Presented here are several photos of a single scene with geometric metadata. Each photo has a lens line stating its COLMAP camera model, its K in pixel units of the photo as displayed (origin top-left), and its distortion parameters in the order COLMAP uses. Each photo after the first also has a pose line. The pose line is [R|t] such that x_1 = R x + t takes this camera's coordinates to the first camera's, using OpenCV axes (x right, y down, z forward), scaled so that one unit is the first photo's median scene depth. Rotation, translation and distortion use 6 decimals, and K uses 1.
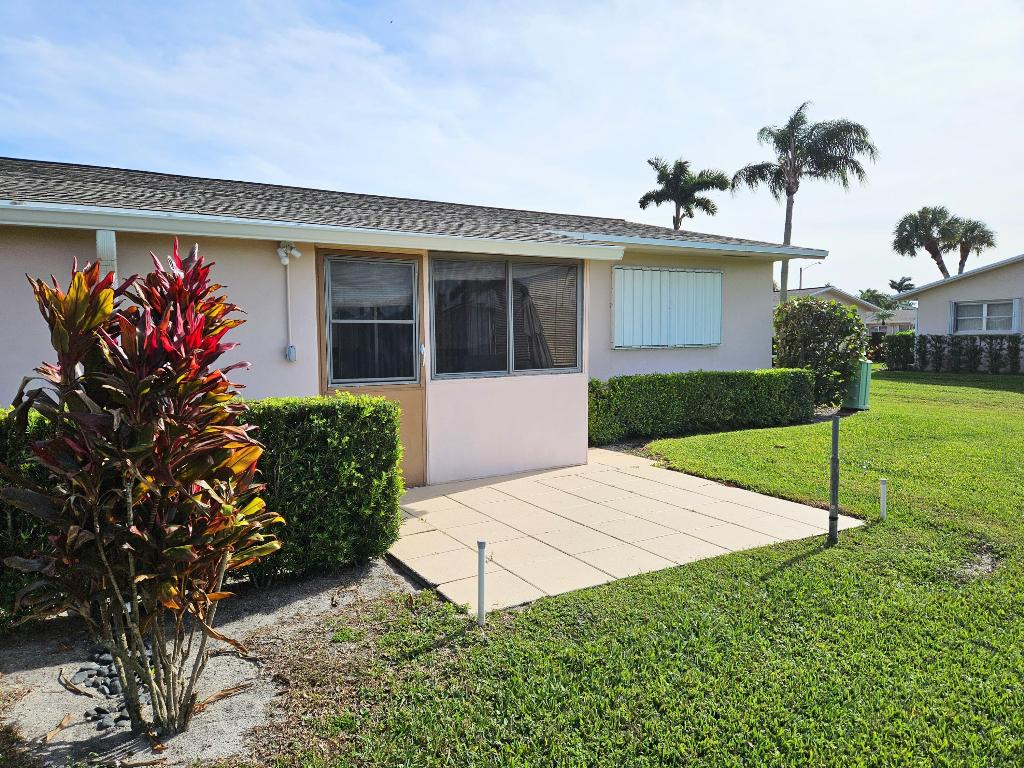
lens RADIAL K [[712.9, 0, 527.0], [0, 712.9, 385.5], [0, 0, 1]] dist [0.086917, -0.090366]
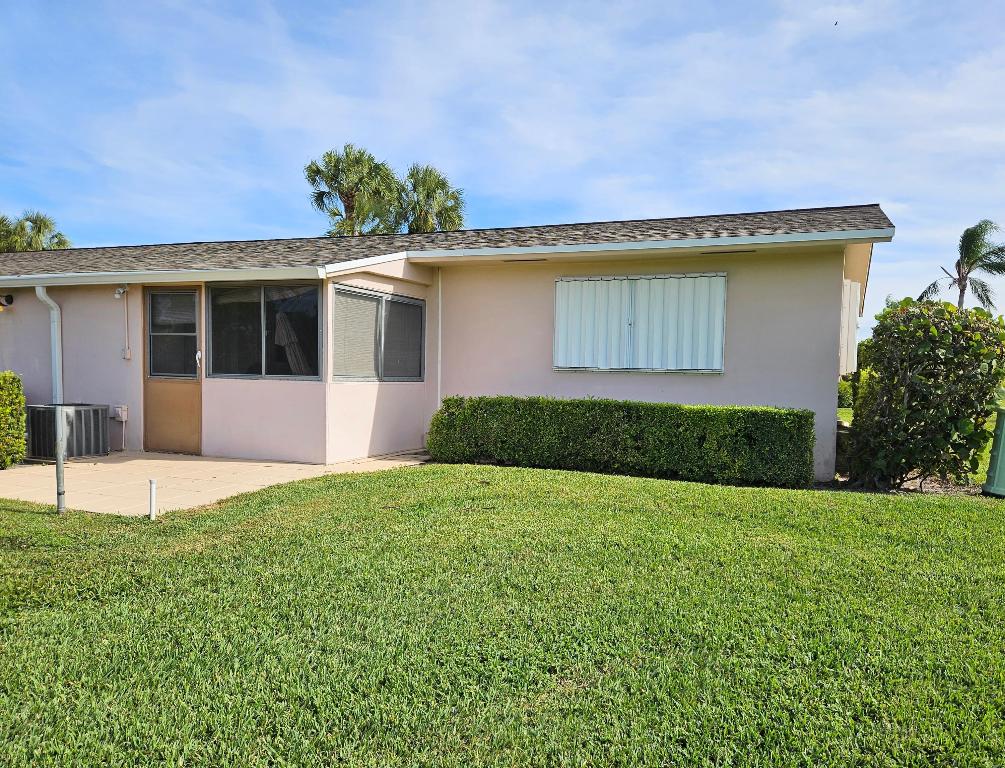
lens RADIAL K [[751.4, 0, 502.0], [0, 751.4, 425.5], [0, 0, 1]] dist [0.028081, 0.000017]
pose [[0.590014, 0.081835, -0.803235, 1.321671], [-0.083603, 0.995695, 0.040033, -0.022017], [0.803053, 0.043533, 0.594316, 0.598685]]
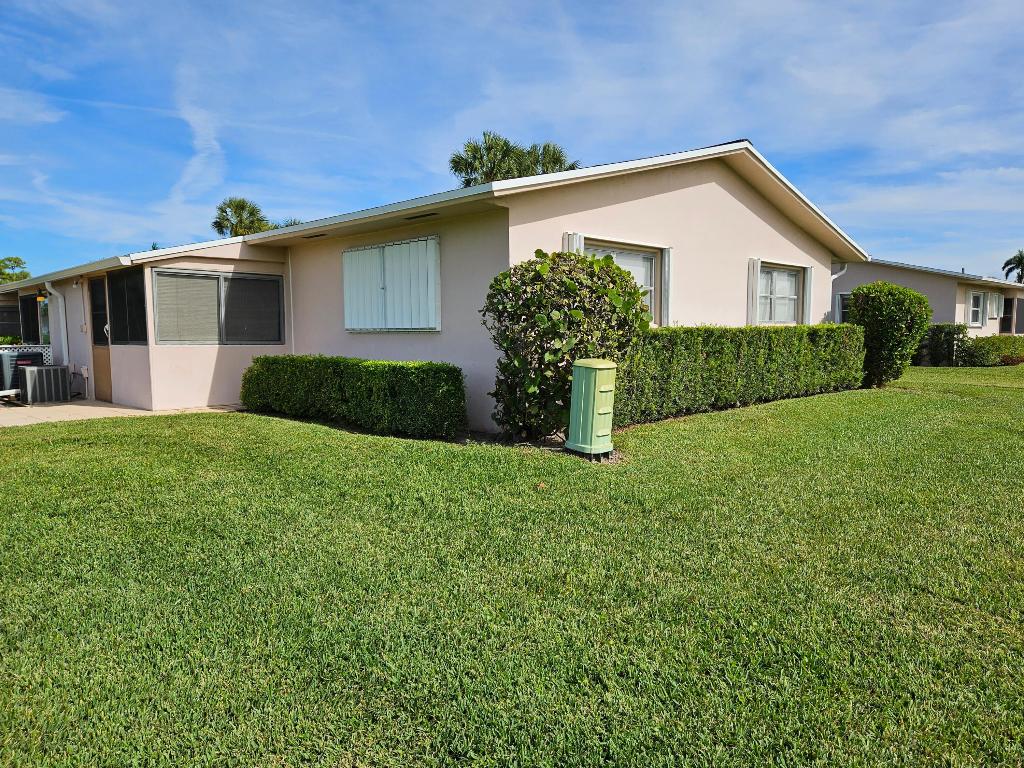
lens RADIAL K [[712.9, 0, 527.0], [0, 712.9, 385.5], [0, 0, 1]] dist [0.086917, -0.090366]
pose [[0.214072, 0.080332, -0.973509, 1.812629], [-0.063947, 0.995627, 0.068096, -0.094297], [0.974722, 0.047676, 0.218273, 1.588591]]
